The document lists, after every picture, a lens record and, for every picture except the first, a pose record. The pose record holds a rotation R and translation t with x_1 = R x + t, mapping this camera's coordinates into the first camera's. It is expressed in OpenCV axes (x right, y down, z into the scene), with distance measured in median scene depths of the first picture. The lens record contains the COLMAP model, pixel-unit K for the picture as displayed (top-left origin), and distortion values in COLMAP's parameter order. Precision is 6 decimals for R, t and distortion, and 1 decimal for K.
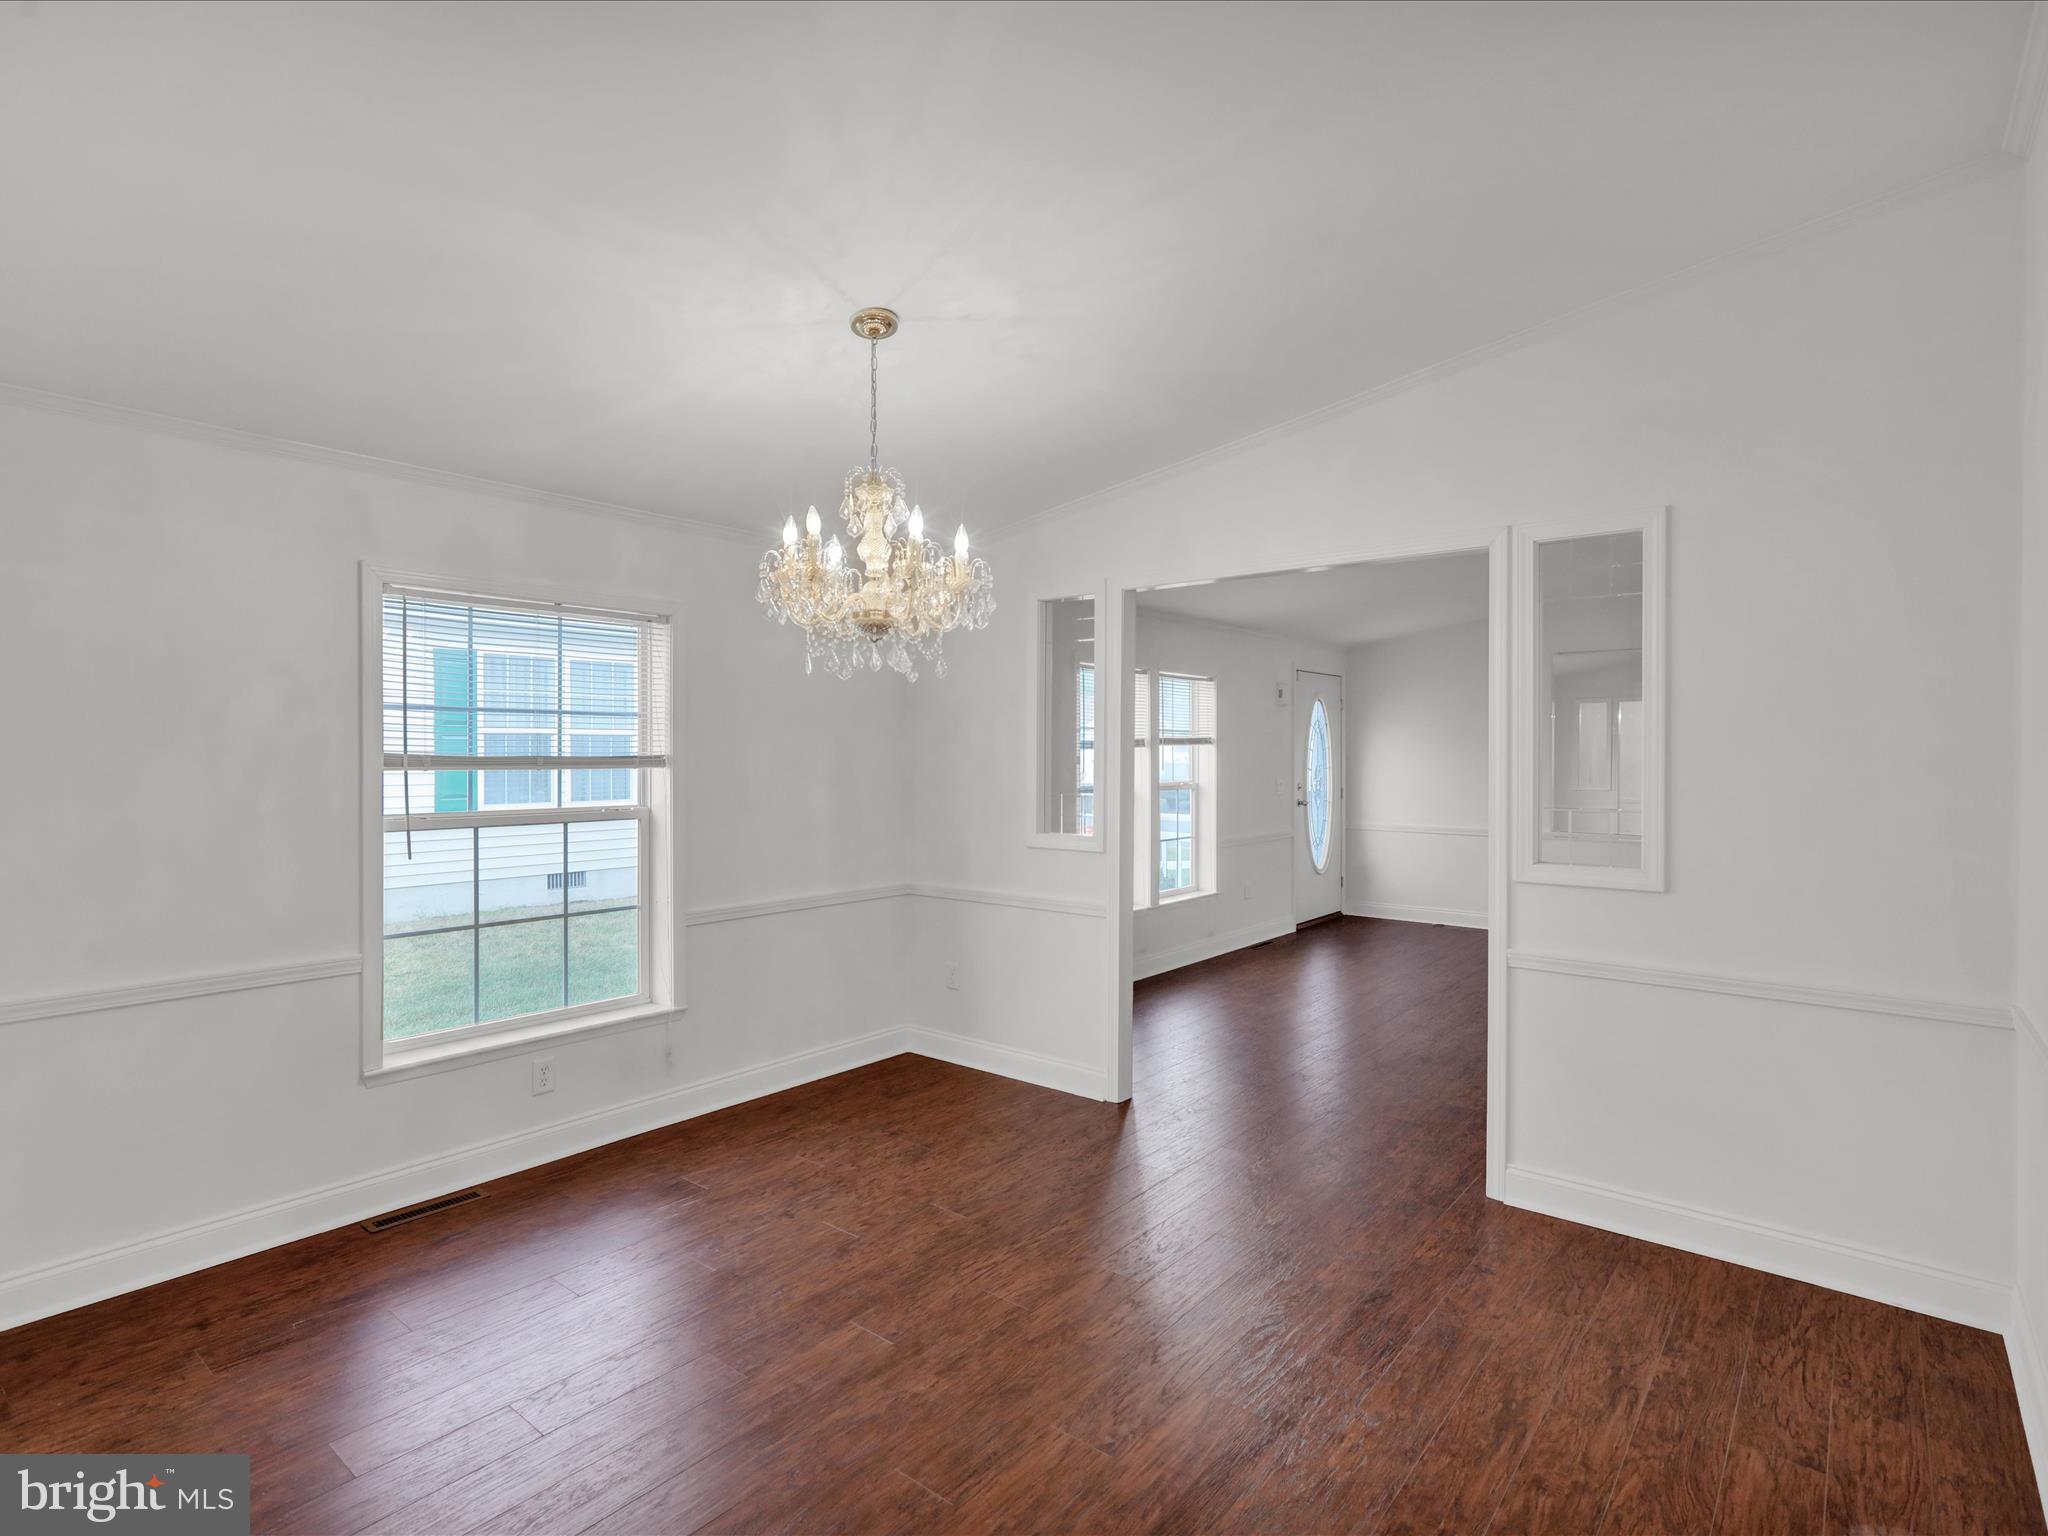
lens RADIAL K [[1007.8, 0, 1029.8], [0, 1007.8, 759.5], [0, 0, 1]] dist [-0.002018, -0.000524]
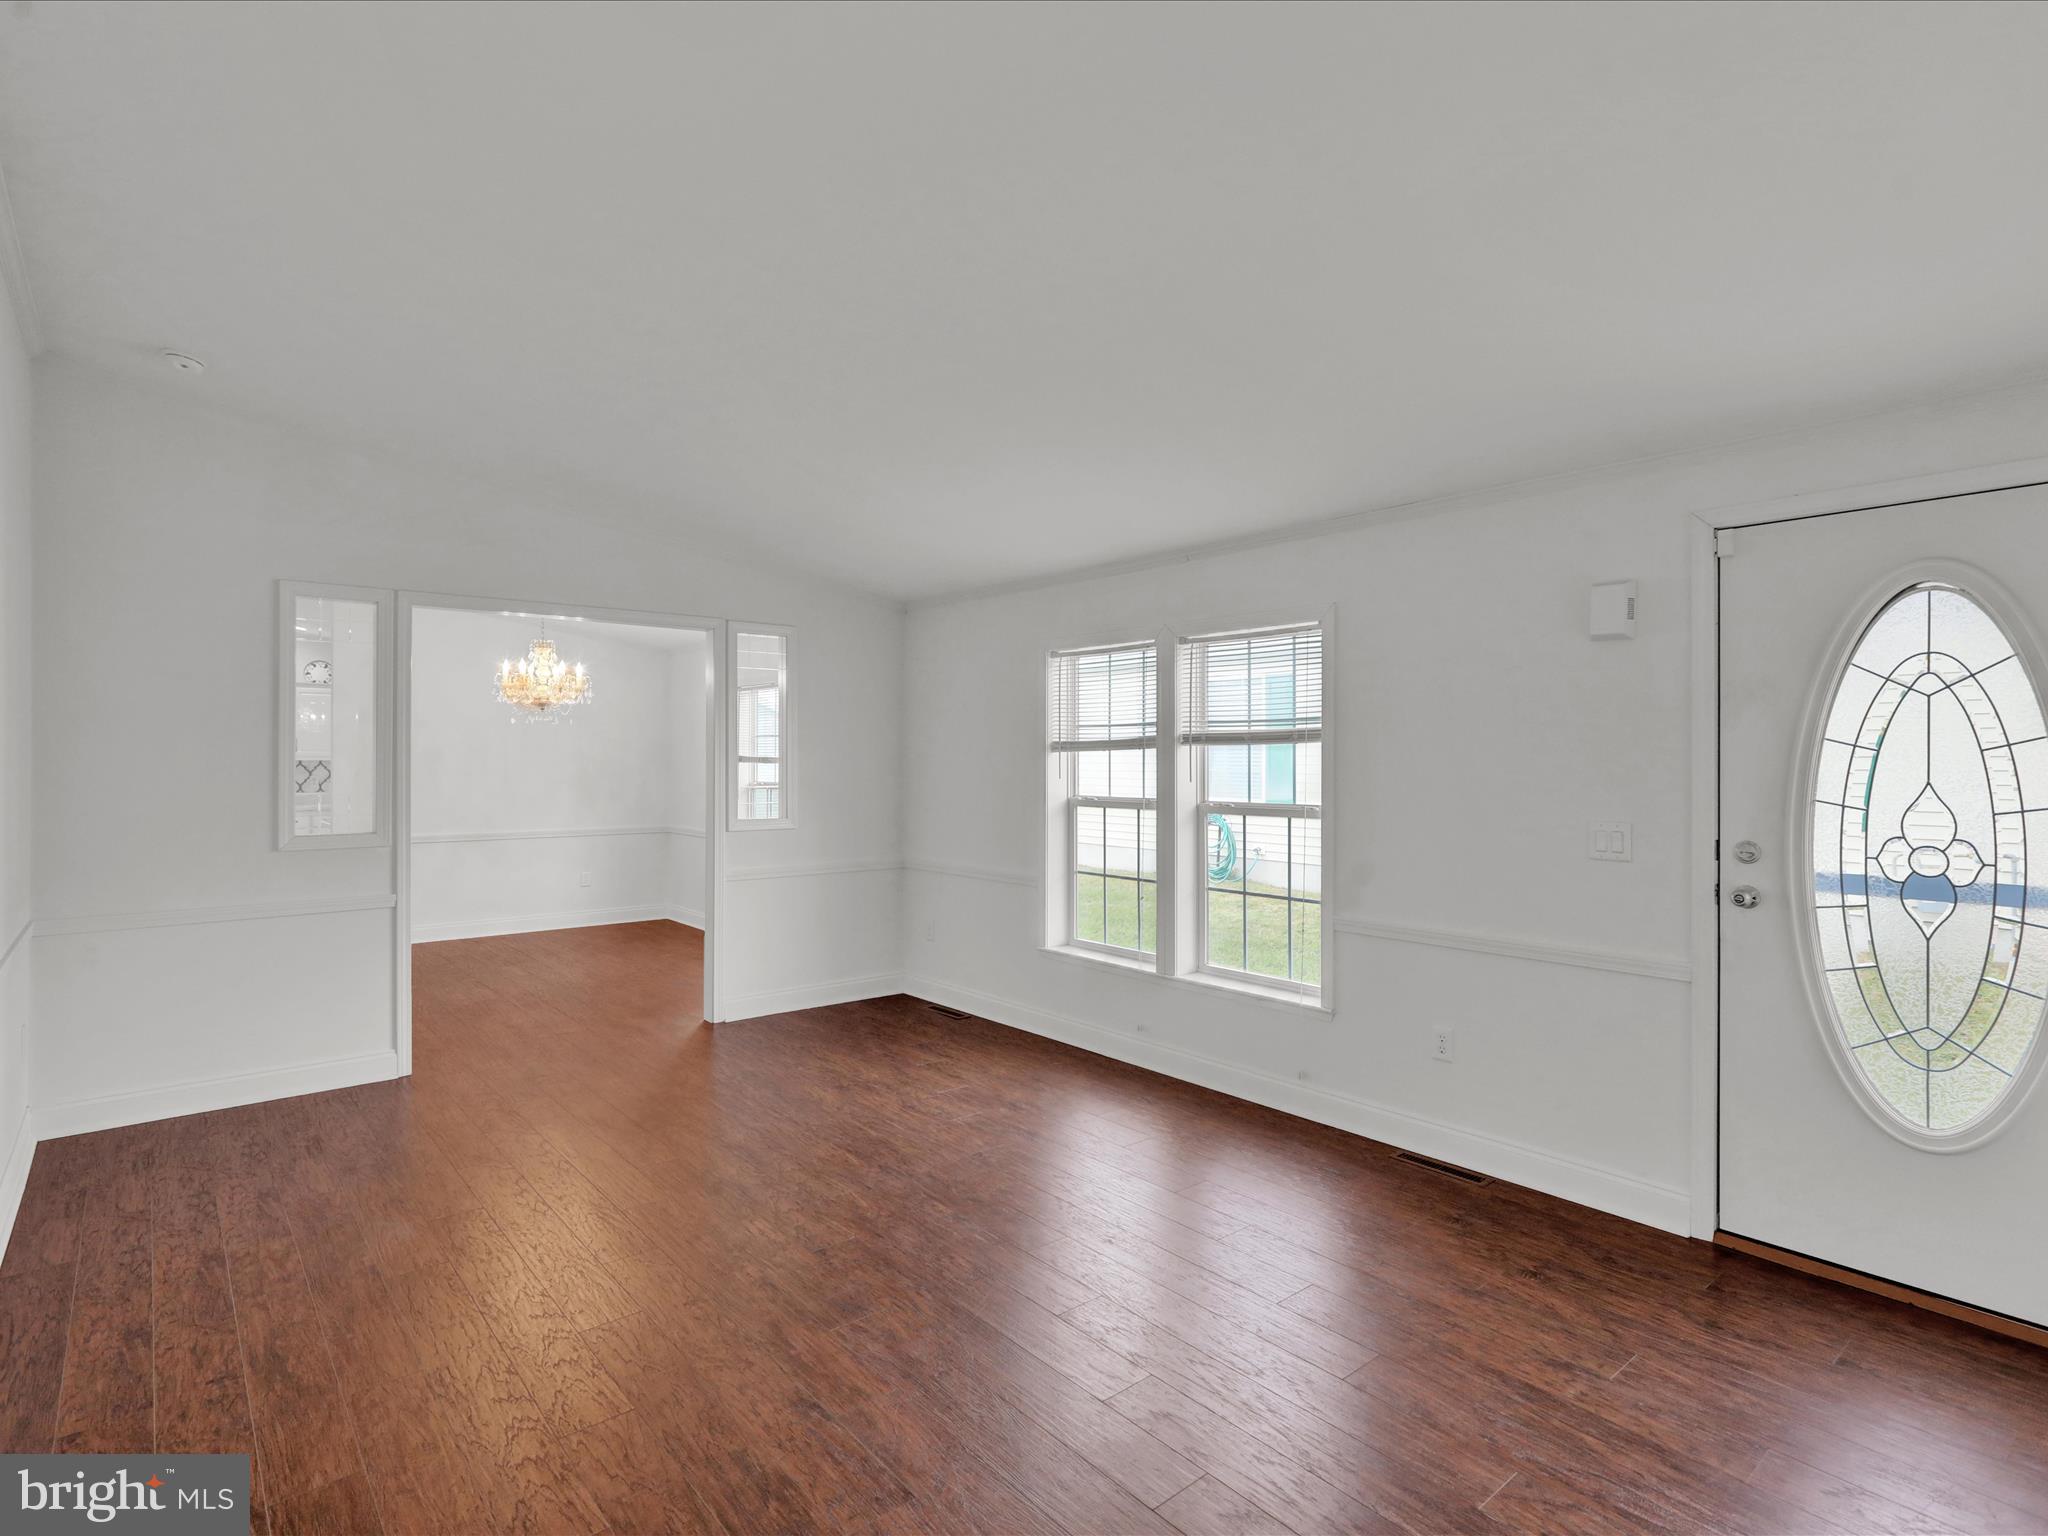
lens RADIAL K [[1007.8, 0, 1029.8], [0, 1007.8, 759.5], [0, 0, 1]] dist [-0.002018, -0.000524]
pose [[-0.155947, 0.001581, -0.987764, 0.848640], [-0.007343, 0.999969, 0.002760, -0.005829], [0.987738, 0.007684, -0.155931, 1.041100]]
